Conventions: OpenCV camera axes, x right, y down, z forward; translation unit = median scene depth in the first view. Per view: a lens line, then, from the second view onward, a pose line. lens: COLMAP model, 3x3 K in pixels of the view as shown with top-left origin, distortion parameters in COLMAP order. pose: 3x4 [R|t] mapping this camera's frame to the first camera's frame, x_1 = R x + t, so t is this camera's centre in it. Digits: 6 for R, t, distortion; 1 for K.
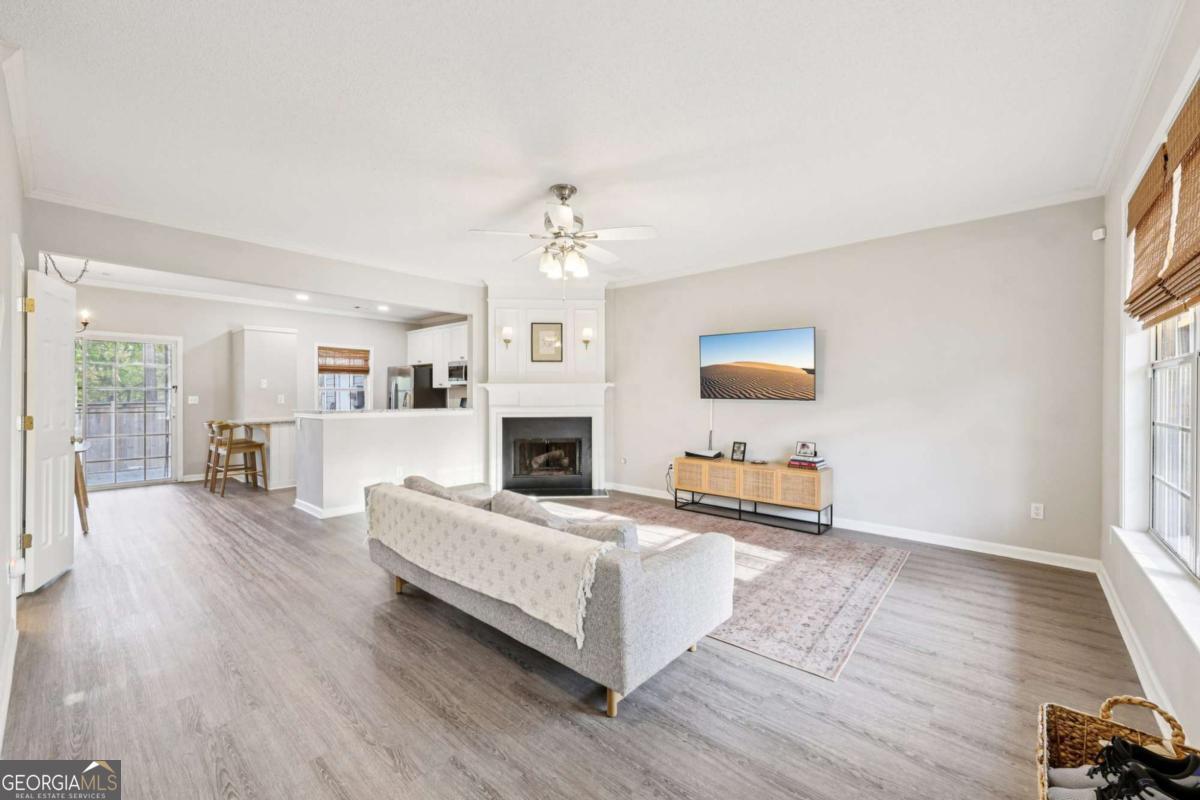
lens RADIAL K [[483.8, 0, 601.8], [0, 483.8, 393.9], [0, 0, 1]] dist [-0.002274, 0.000554]
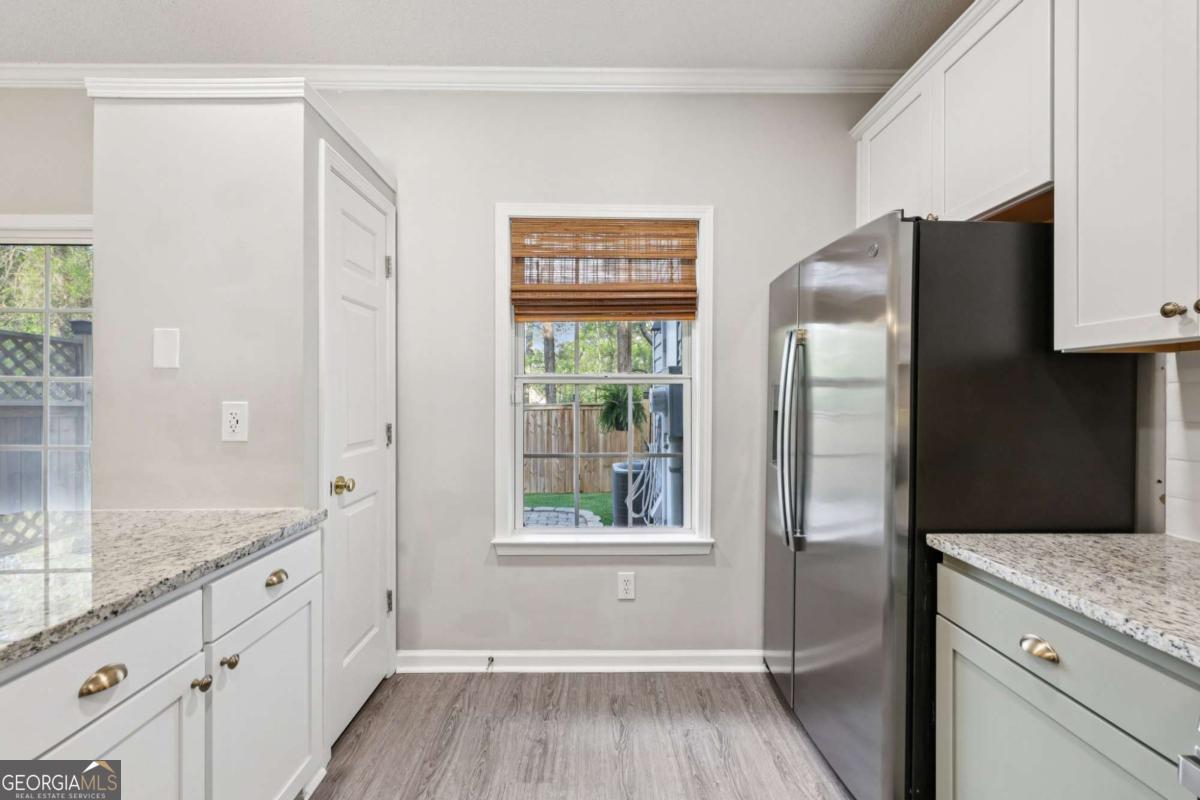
lens RADIAL K [[483.8, 0, 600.6], [0, 483.8, 393.6], [0, 0, 1]] dist [-0.002274, 0.000554]
pose [[0.673308, -0.002060, -0.739359, -0.467621], [0.000504, 0.999997, -0.002327, 0.000482], [0.739362, 0.001194, 0.673307, 1.128297]]
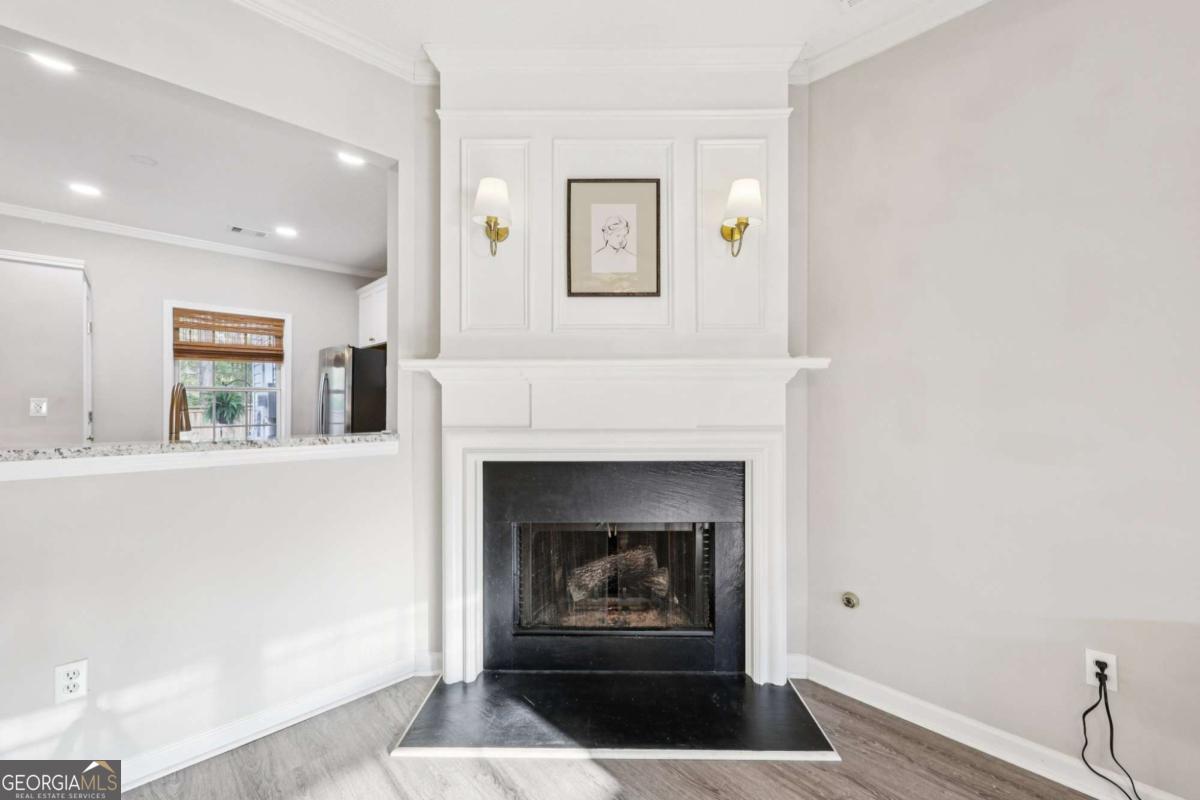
lens RADIAL K [[483.8, 0, 606.1], [0, 483.8, 401.7], [0, 0, 1]] dist [-0.002274, 0.000554]
pose [[0.997594, 0.000670, -0.069328, -0.093972], [-0.000505, 0.999997, 0.002392, 0.005499], [0.069329, -0.002352, 0.997591, 0.658362]]
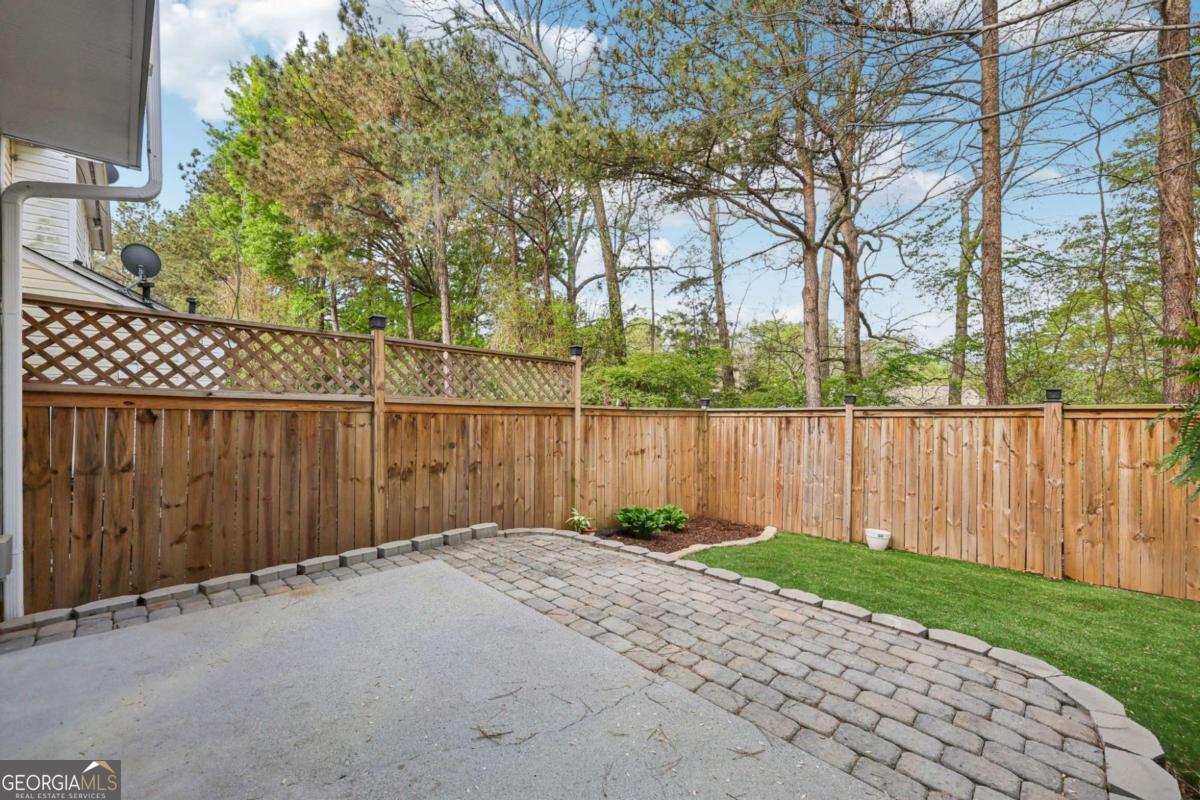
lens RADIAL K [[483.8, 0, 594.3], [0, 483.8, 401.6], [0, 0, 1]] dist [-0.002274, 0.000554]
pose [[-0.069360, 0.002956, -0.997587, -0.830319], [0.005079, 0.999984, 0.002610, 0.015883], [0.997579, -0.004885, -0.069374, 1.422154]]
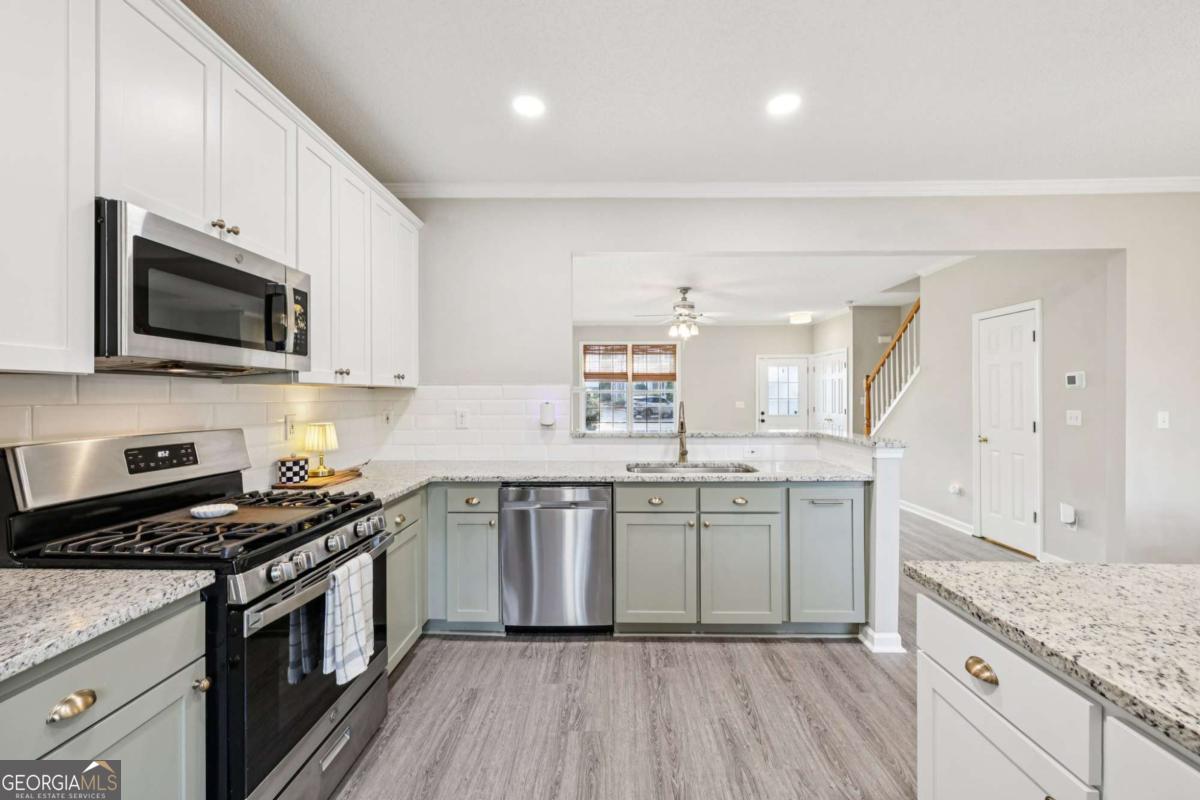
lens RADIAL K [[483.8, 0, 604.0], [0, 483.8, 400.5], [0, 0, 1]] dist [-0.002274, 0.000554]
pose [[-0.642432, -0.007418, 0.766307, -0.695614], [-0.002758, 0.999969, 0.007367, -0.009015], [-0.766338, 0.002619, -0.642433, 1.308102]]
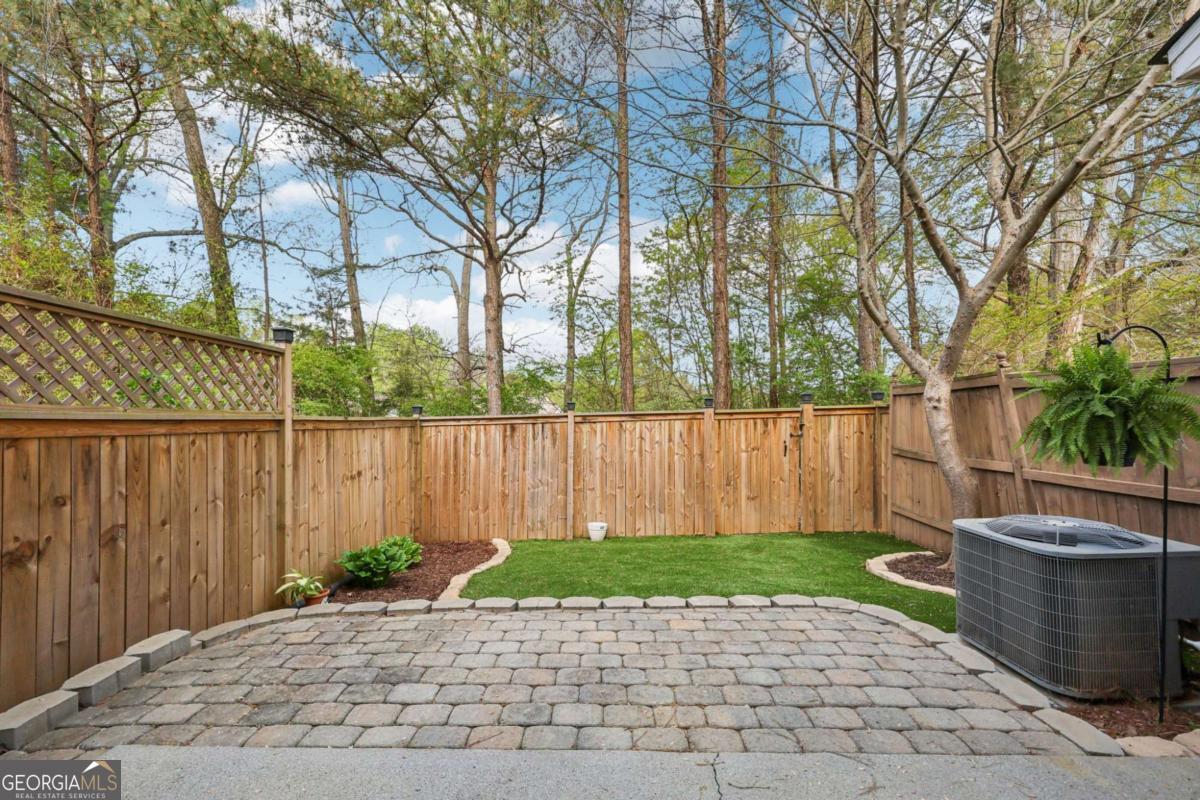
lens RADIAL K [[483.8, 0, 597.0], [0, 483.8, 404.9], [0, 0, 1]] dist [-0.002274, 0.000554]
pose [[0.661739, -0.003566, -0.749726, -1.034348], [0.006929, 0.999975, 0.001359, 0.012291], [0.749702, -0.006094, 0.661748, 1.187094]]
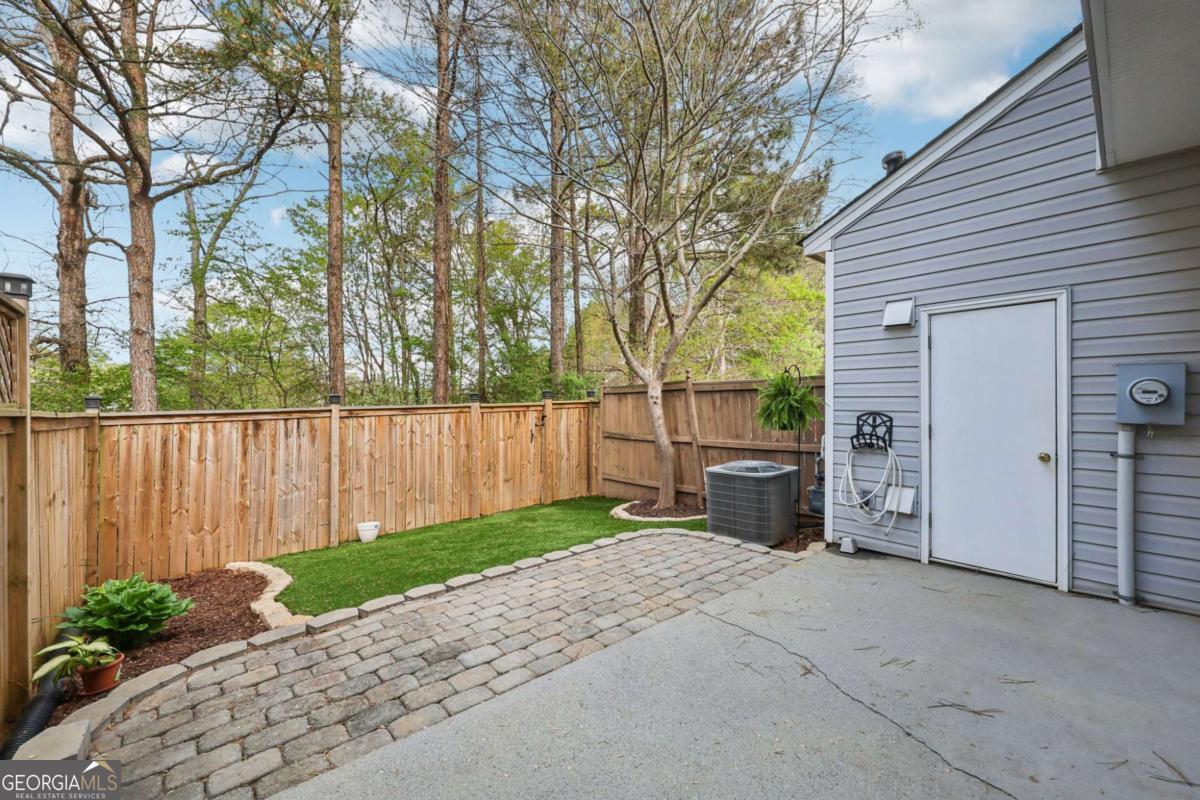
lens RADIAL K [[483.8, 0, 598.5], [0, 483.8, 400.3], [0, 0, 1]] dist [-0.002274, 0.000554]
pose [[0.994262, 0.004868, -0.106860, -1.269634], [-0.004547, 0.999984, 0.003246, 0.012856], [0.106874, -0.002741, 0.994269, 0.917910]]
